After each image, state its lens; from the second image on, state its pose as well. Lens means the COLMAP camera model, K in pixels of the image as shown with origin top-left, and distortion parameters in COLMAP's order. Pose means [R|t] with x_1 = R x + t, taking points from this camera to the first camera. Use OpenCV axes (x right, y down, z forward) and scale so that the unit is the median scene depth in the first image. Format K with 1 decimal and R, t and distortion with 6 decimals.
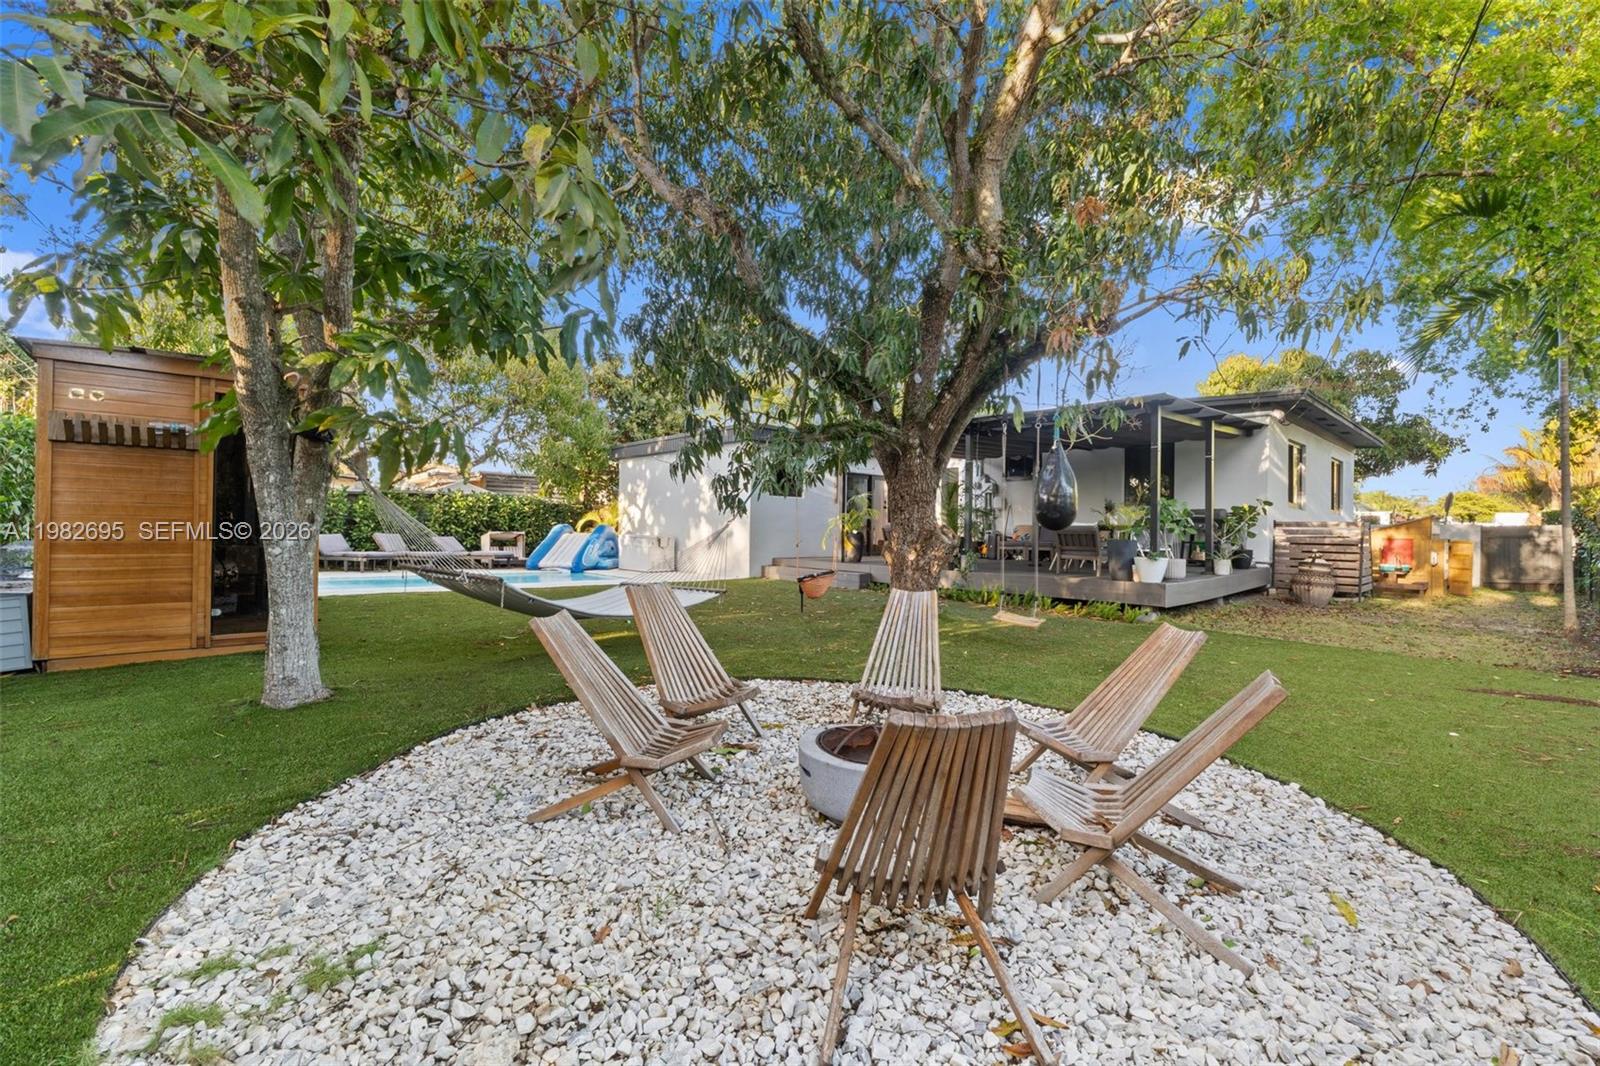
lens RADIAL K [[680.5, 0, 795.7], [0, 680.5, 530.1], [0, 0, 1]] dist [-0.003676, -0.000566]
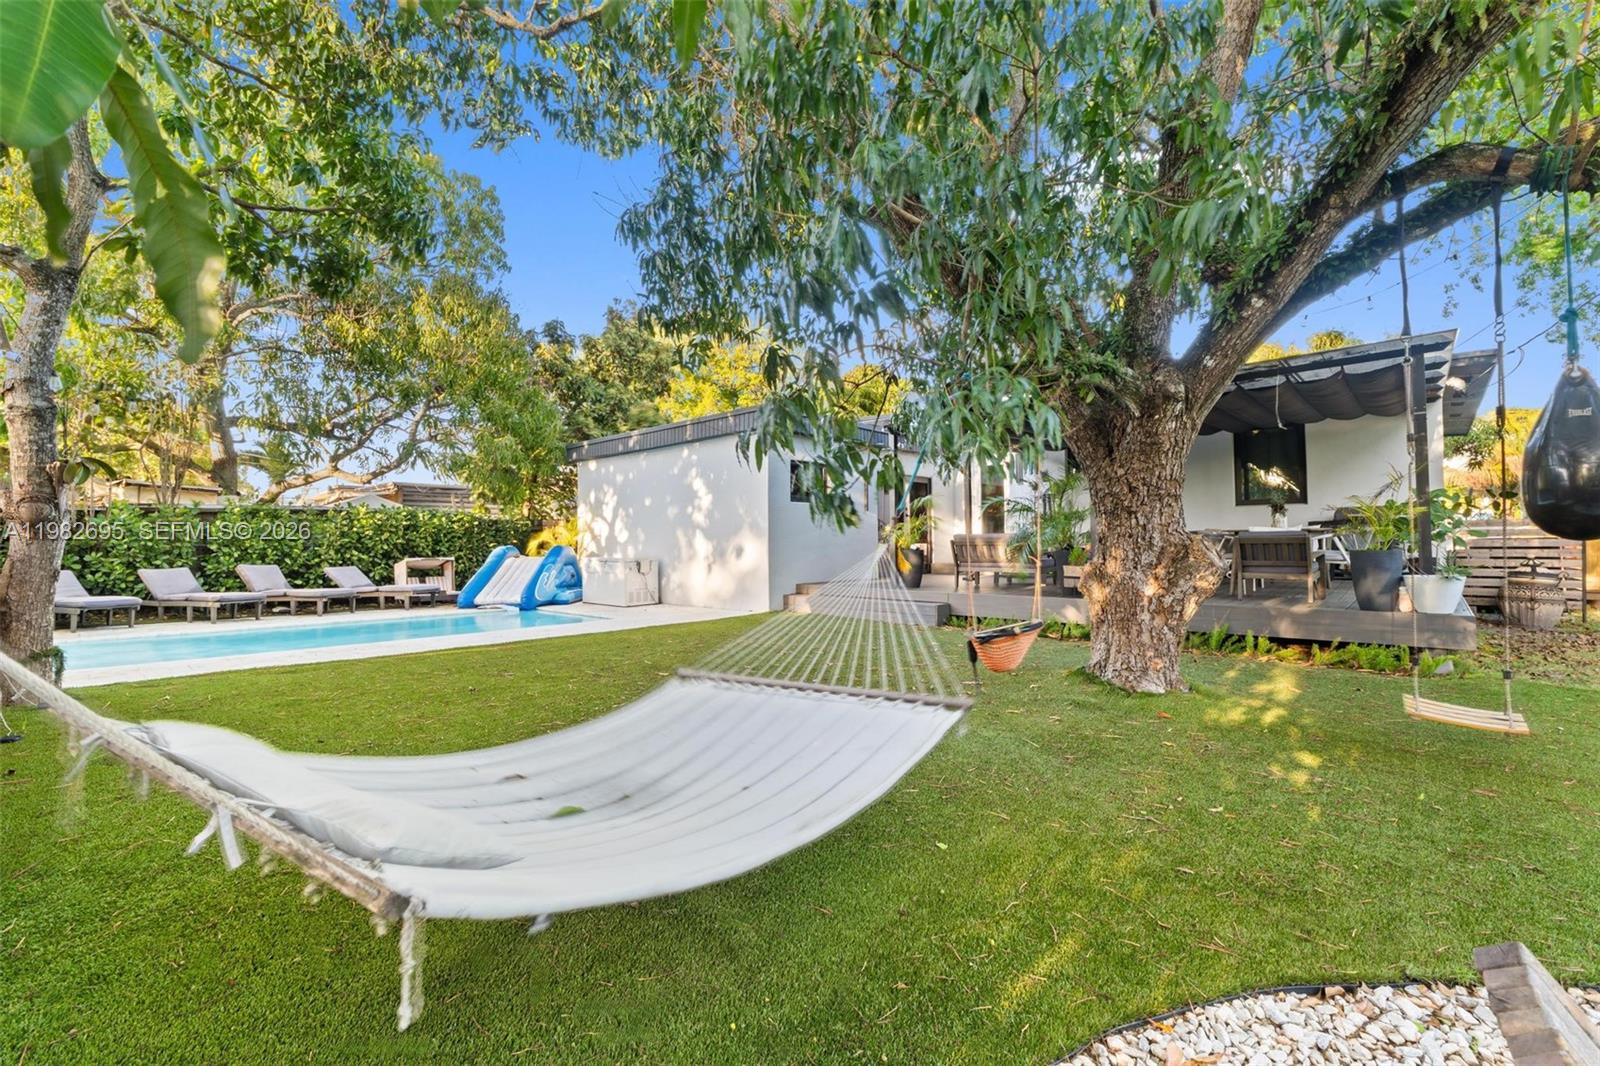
lens RADIAL K [[680.5, 0, 791.6], [0, 680.5, 531.1], [0, 0, 1]] dist [-0.003676, -0.000566]
pose [[0.995819, -0.023895, 0.088166, -0.090338], [0.025411, 0.999547, -0.016110, -0.004857], [-0.087741, 0.018284, 0.995976, 0.211829]]
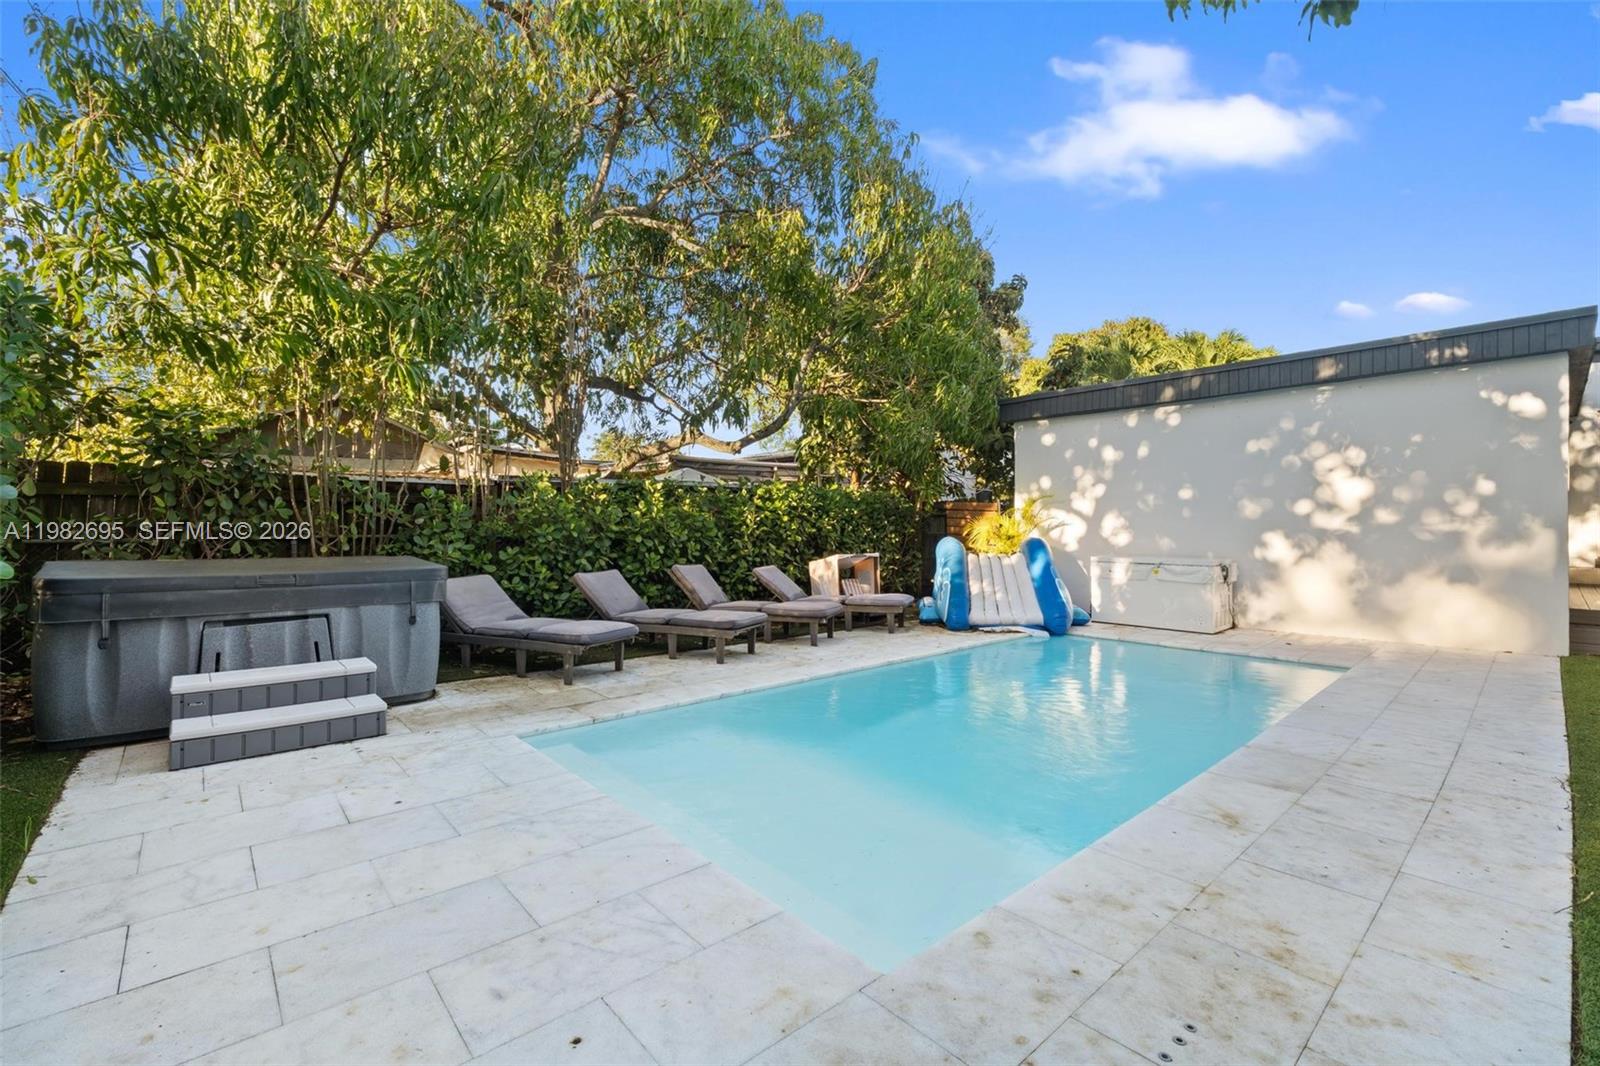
lens RADIAL K [[680.5, 0, 814.8], [0, 680.5, 537.9], [0, 0, 1]] dist [-0.003676, -0.000566]
pose [[0.999700, -0.014127, 0.019993, -0.482156], [0.013676, 0.999653, 0.022511, -0.024094], [-0.020304, -0.022231, 0.999547, 0.456036]]
